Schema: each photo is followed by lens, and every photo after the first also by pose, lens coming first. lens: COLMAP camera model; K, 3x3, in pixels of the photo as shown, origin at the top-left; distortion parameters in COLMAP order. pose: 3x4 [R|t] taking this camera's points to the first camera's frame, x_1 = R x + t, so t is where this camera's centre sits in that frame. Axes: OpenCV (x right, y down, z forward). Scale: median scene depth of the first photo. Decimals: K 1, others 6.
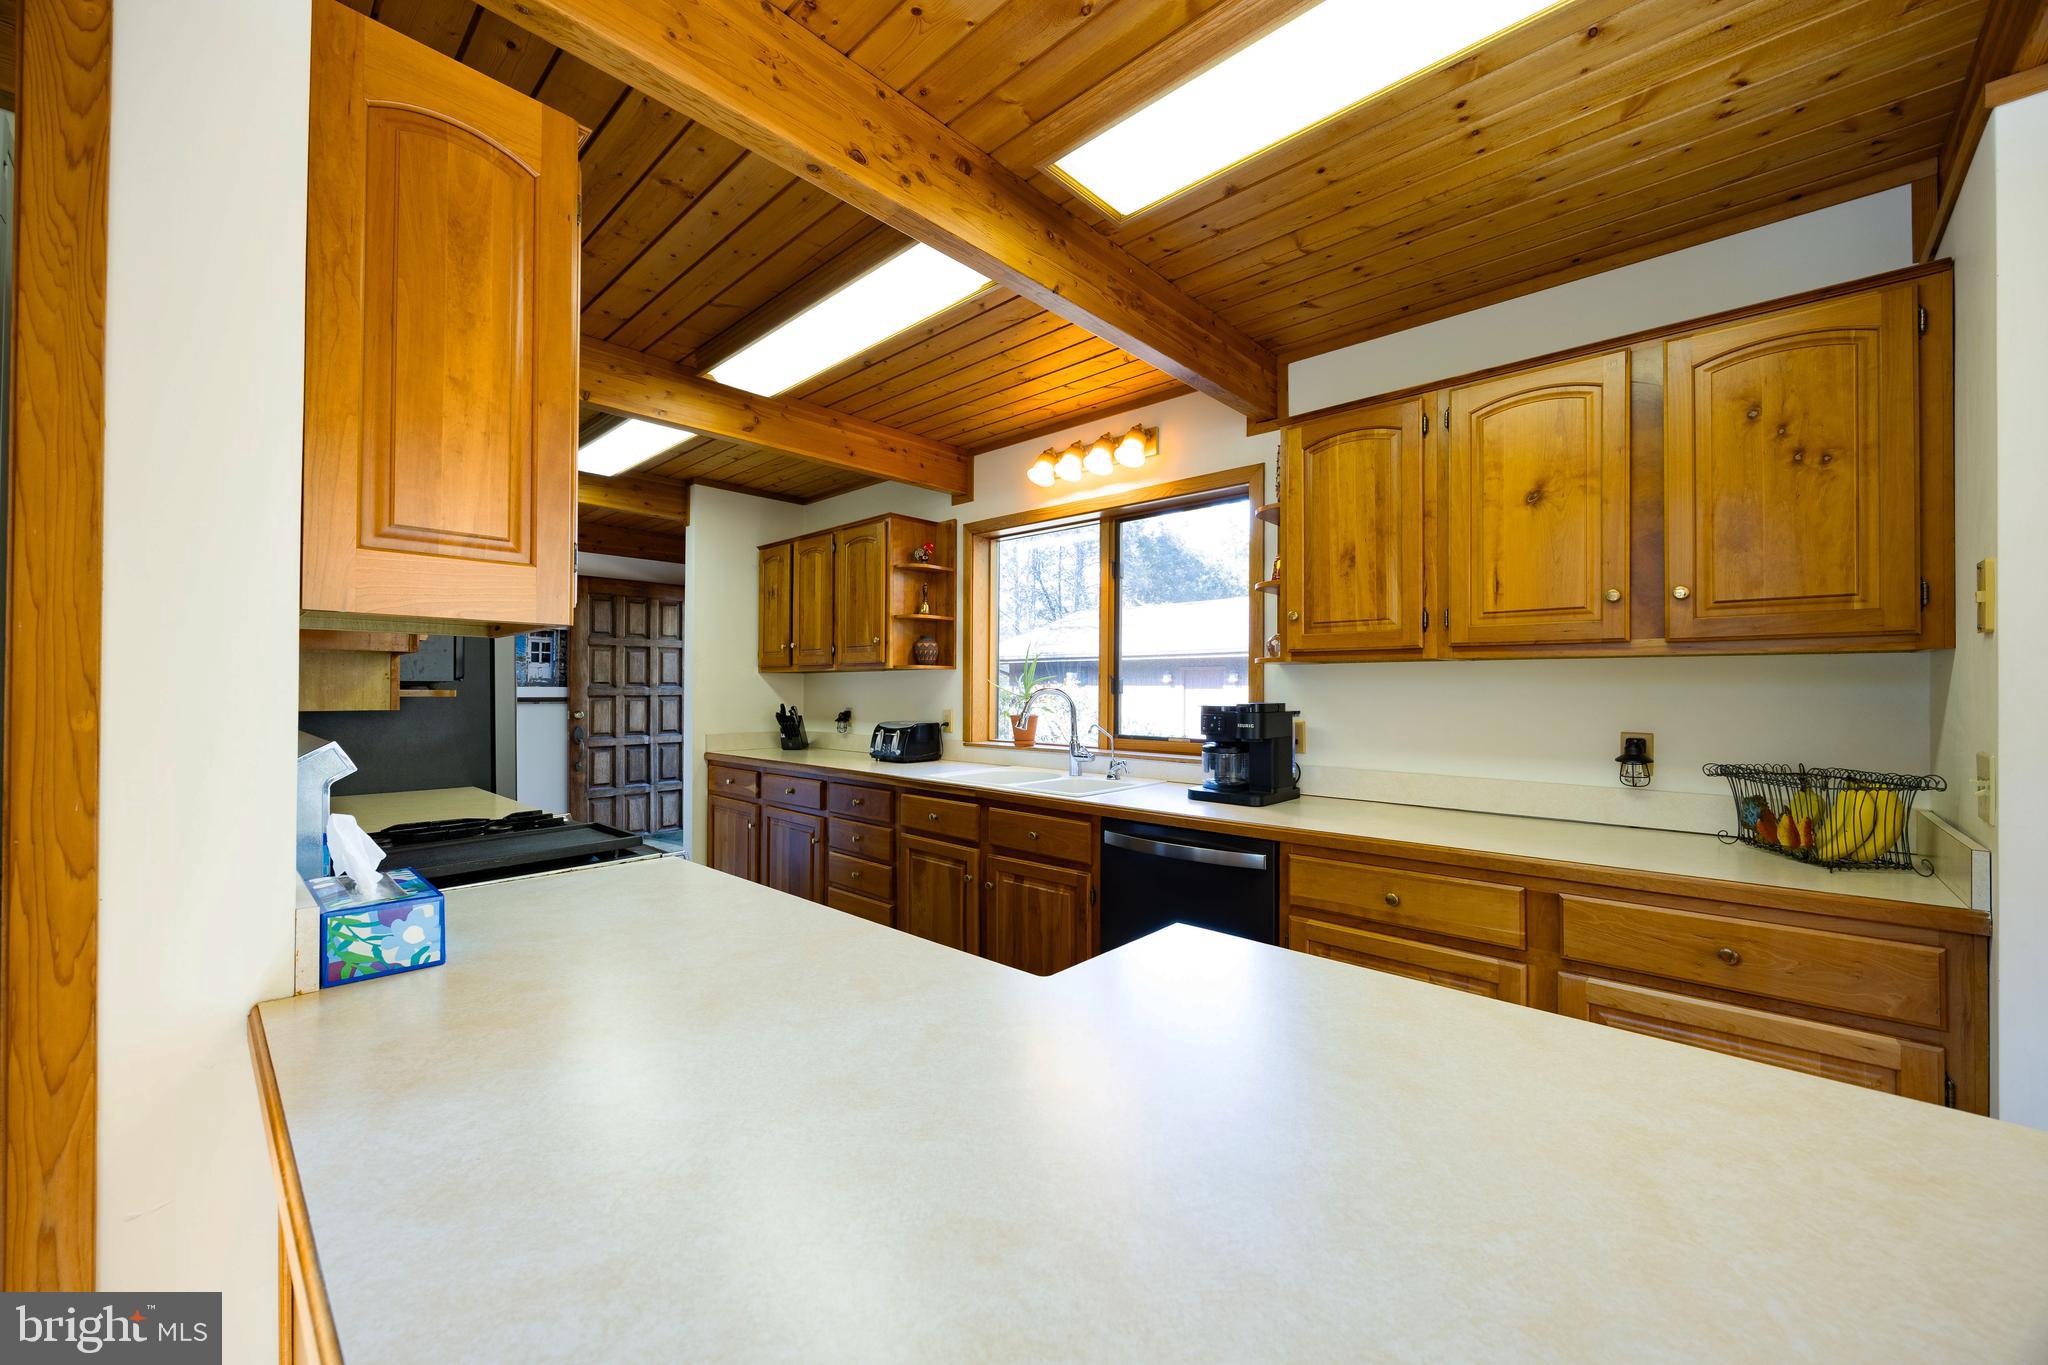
lens RADIAL K [[784.8, 0, 1028.2], [0, 784.8, 687.7], [0, 0, 1]] dist [-0.003333, -0.000004]
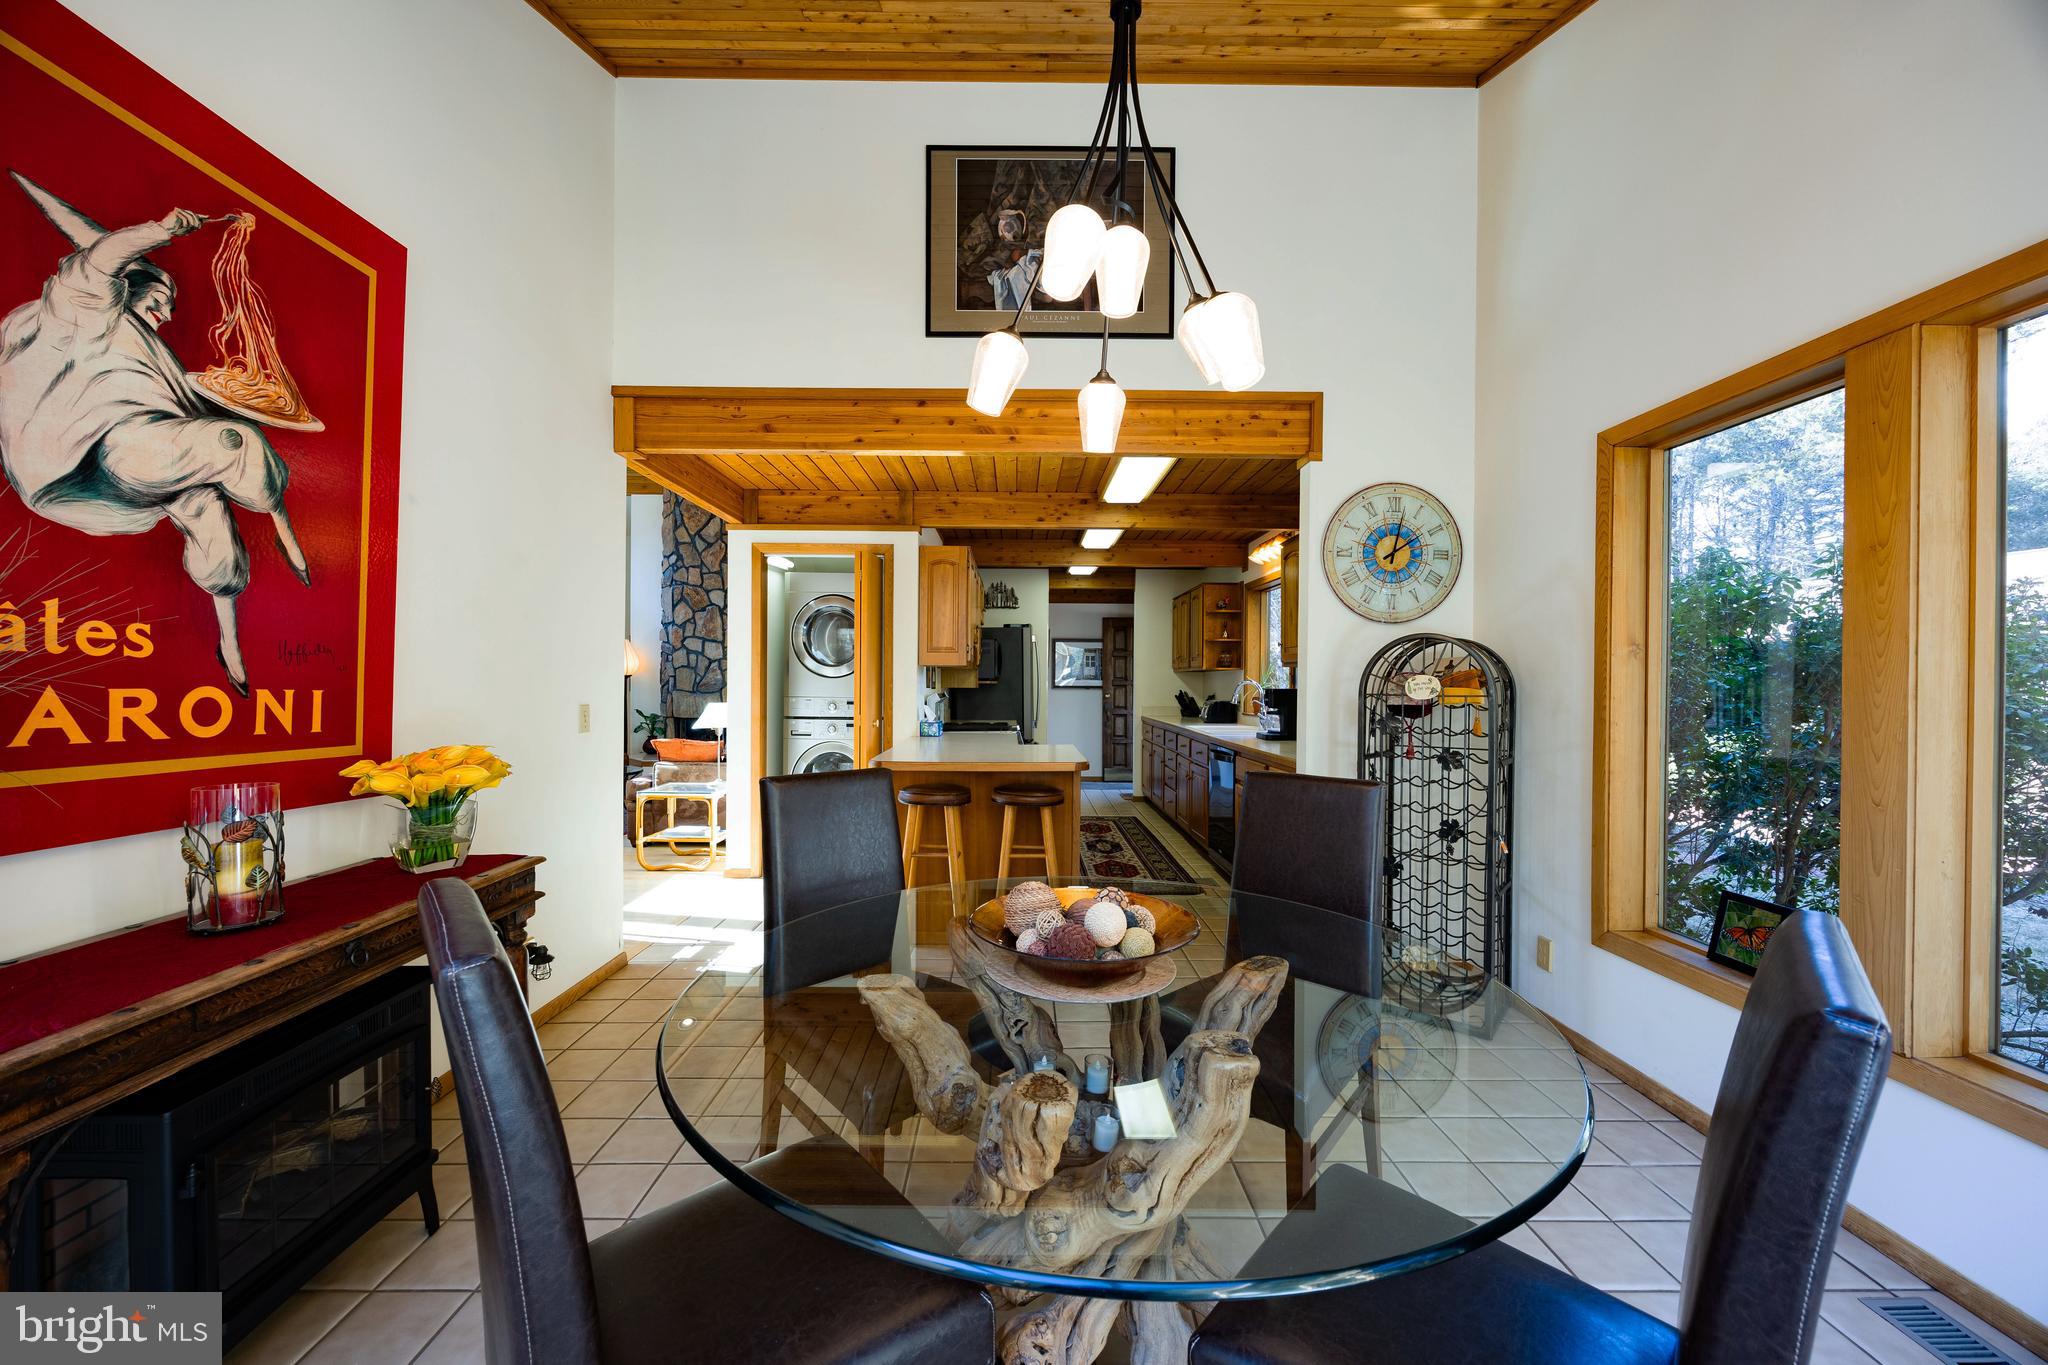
lens RADIAL K [[784.8, 0, 1015.7], [0, 784.8, 681.4], [0, 0, 1]] dist [-0.003333, -0.000004]
pose [[0.681869, 0.002645, -0.731470, 0.703118], [-0.001854, 0.999996, 0.001888, -0.001527], [0.731472, 0.000069, 0.681871, -0.439180]]
